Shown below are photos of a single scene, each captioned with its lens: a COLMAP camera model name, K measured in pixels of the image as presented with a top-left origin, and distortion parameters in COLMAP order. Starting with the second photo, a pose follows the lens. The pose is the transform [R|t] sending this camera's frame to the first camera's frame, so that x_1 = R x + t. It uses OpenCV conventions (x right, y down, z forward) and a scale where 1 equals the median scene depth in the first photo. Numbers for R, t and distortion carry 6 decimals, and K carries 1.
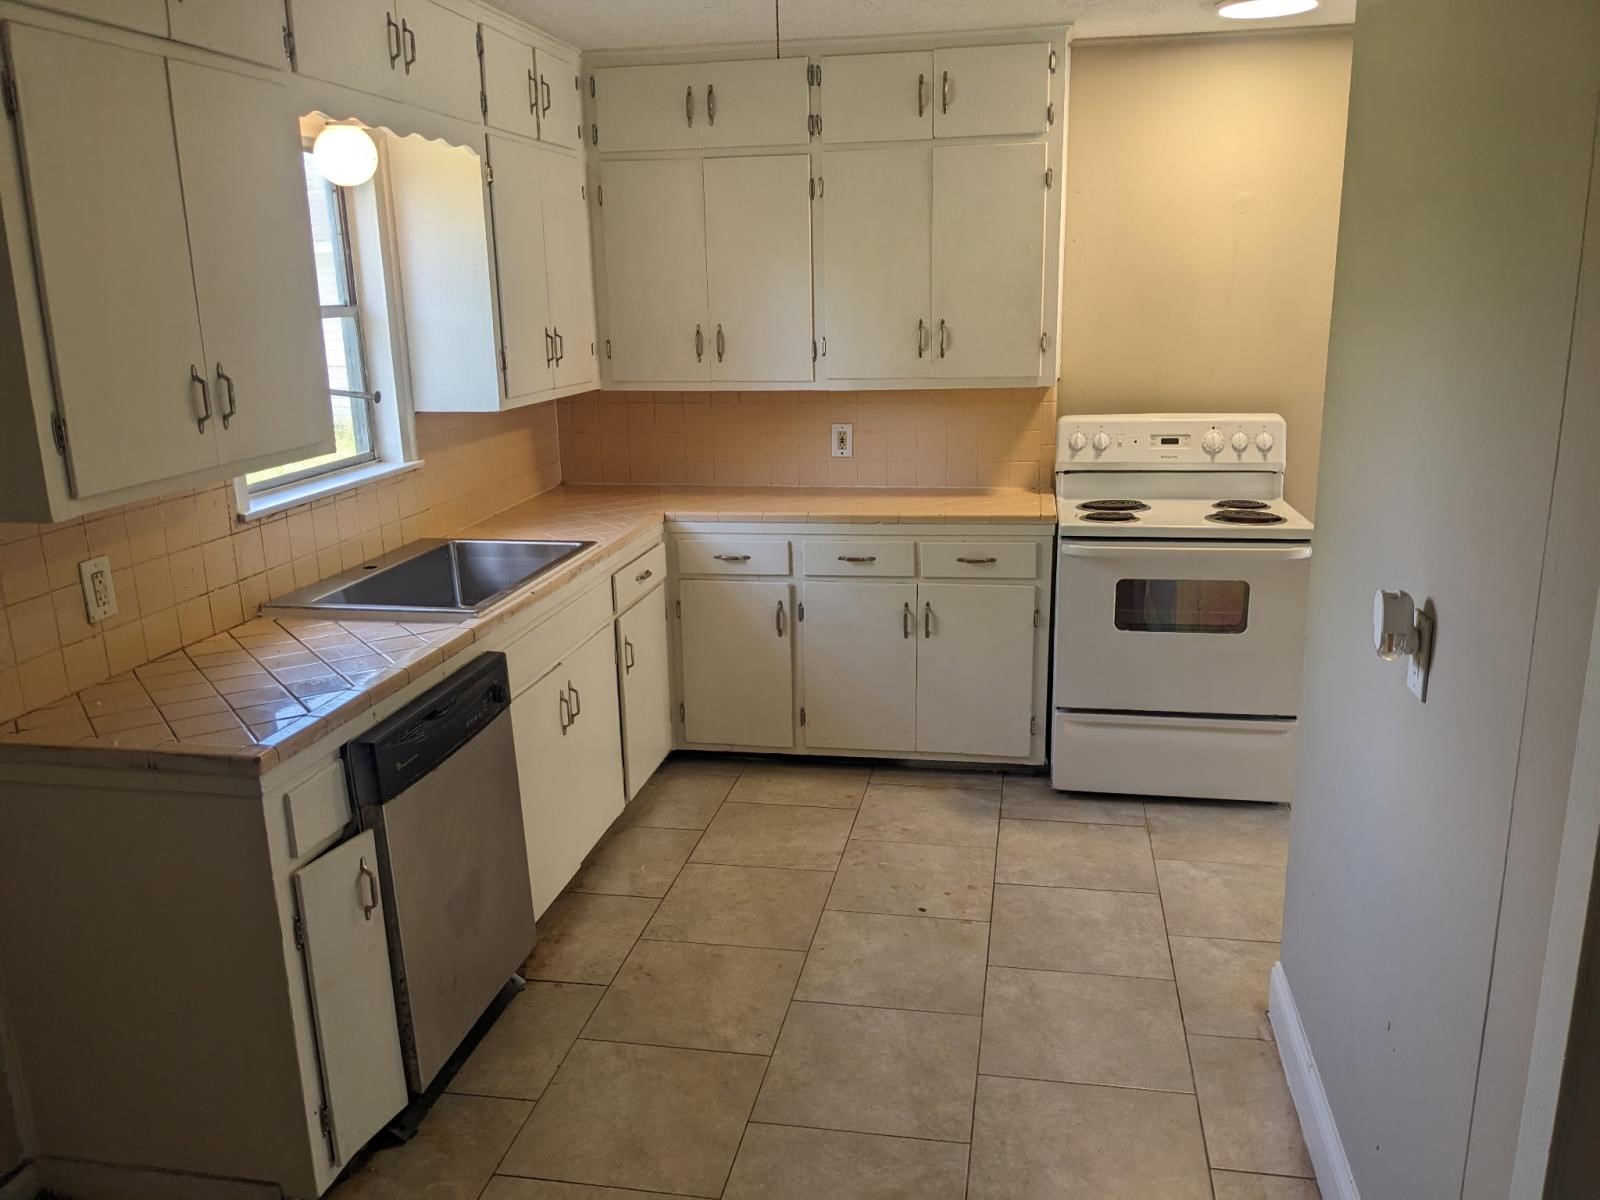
lens RADIAL K [[1227.7, 0, 800.0], [0, 1227.7, 600.0], [0, 0, 1]] dist [0.001513, -0.000038]
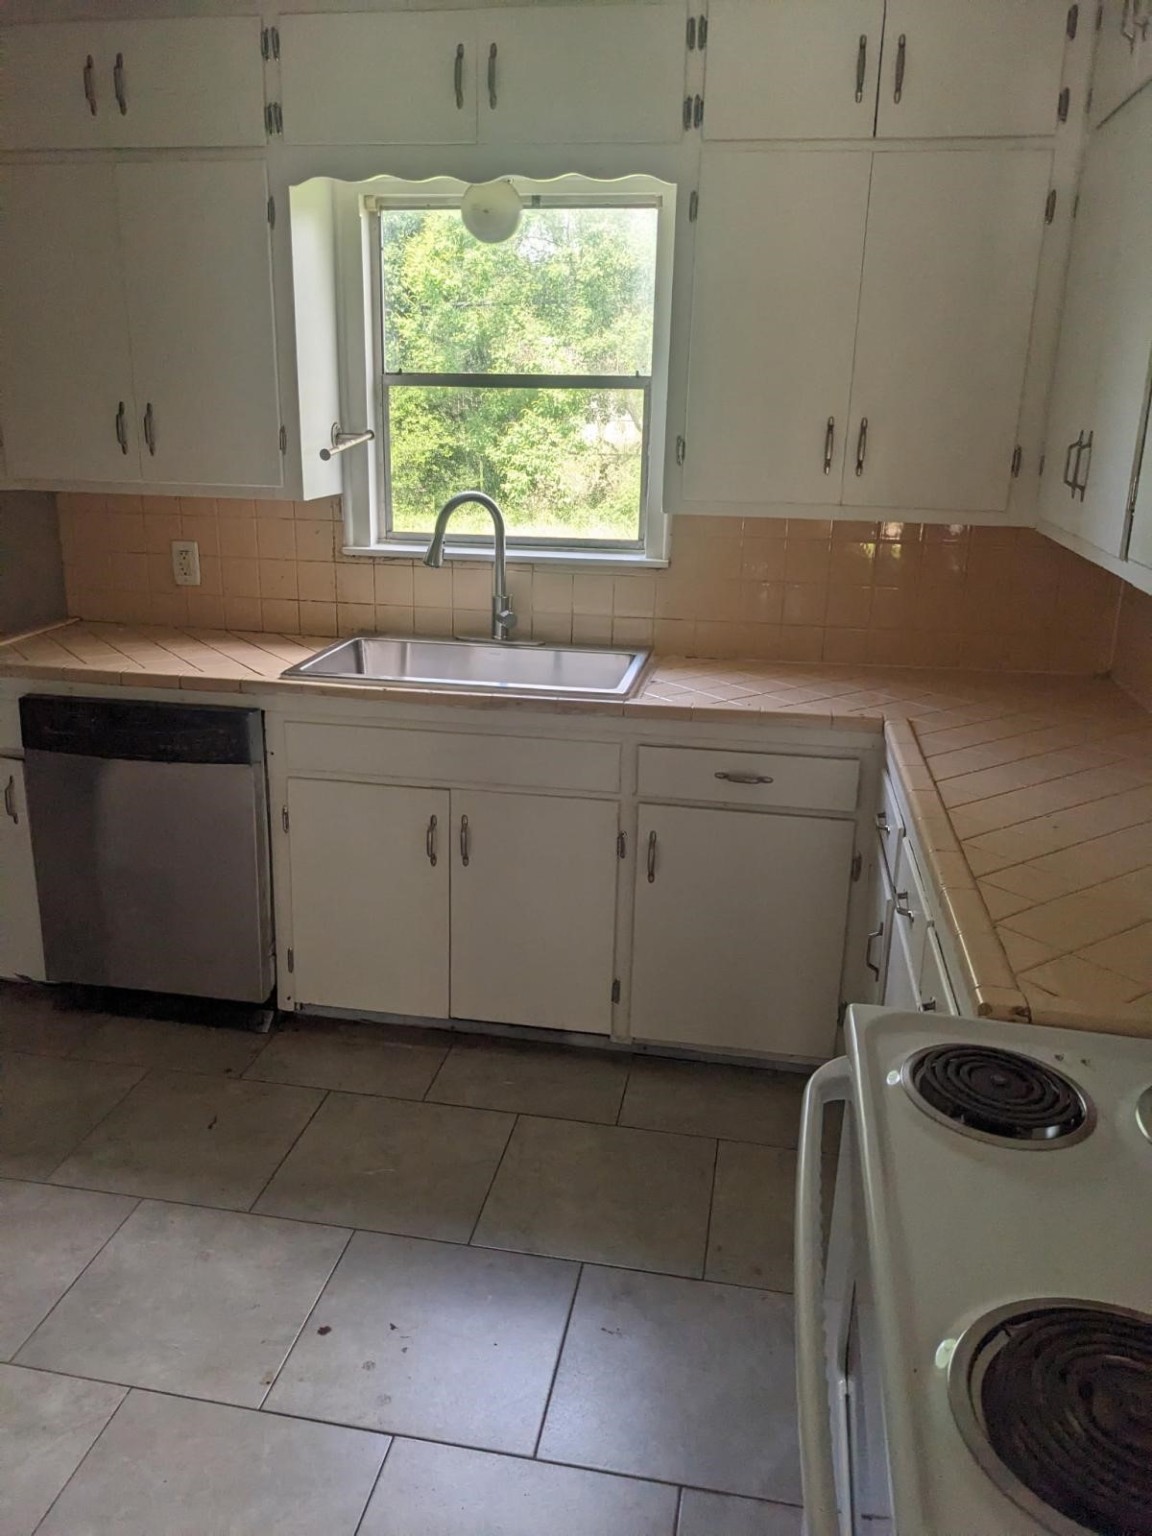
lens RADIAL K [[1238.1, 0, 576.0], [0, 1238.1, 768.0], [0, 0, 1]] dist [0.008491, -0.000608]
pose [[0.000102, 0.317033, -0.948415, 0.682685], [-0.269334, 0.913376, 0.305291, -0.277813], [0.963047, 0.255409, 0.085481, 1.086934]]
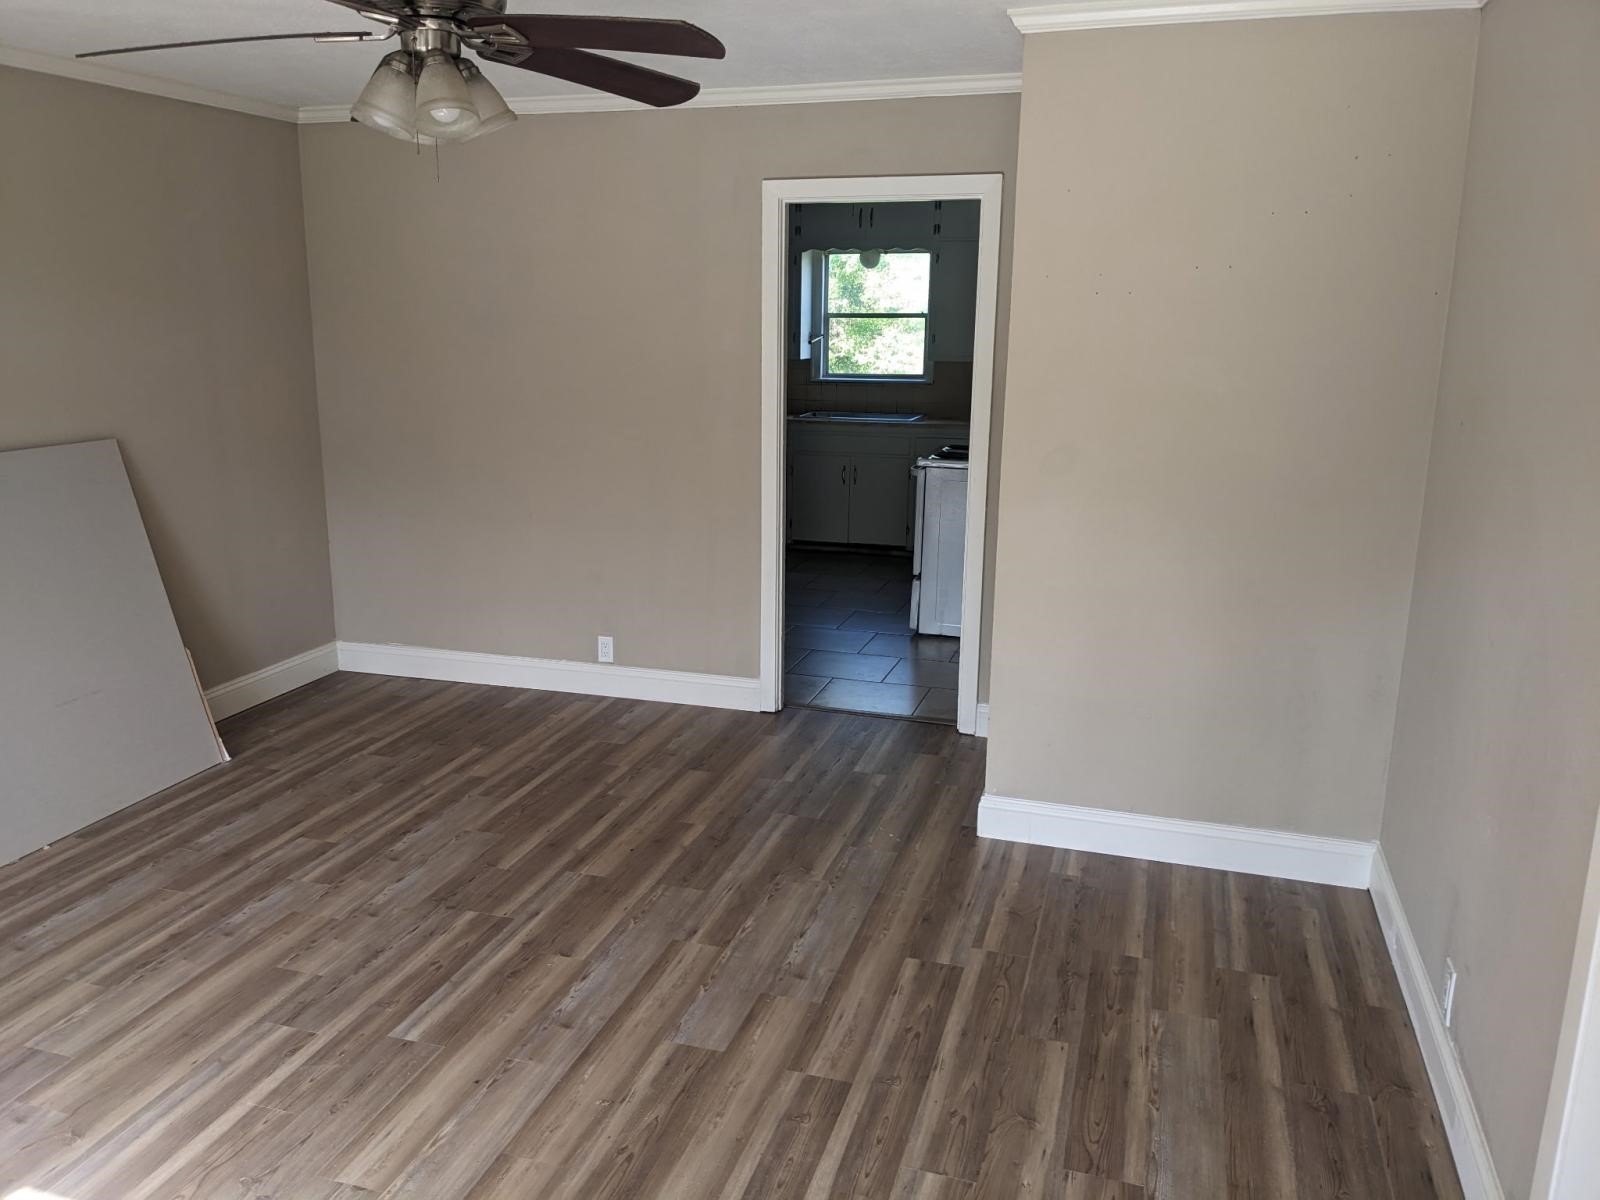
lens RADIAL K [[1227.7, 0, 800.0], [0, 1227.7, 600.0], [0, 0, 1]] dist [0.001513, -0.000038]
pose [[-0.110846, 0.244311, -0.963341, 2.380282], [-0.258902, 0.928747, 0.265329, -0.335891], [0.959522, 0.278821, -0.039696, 1.163784]]
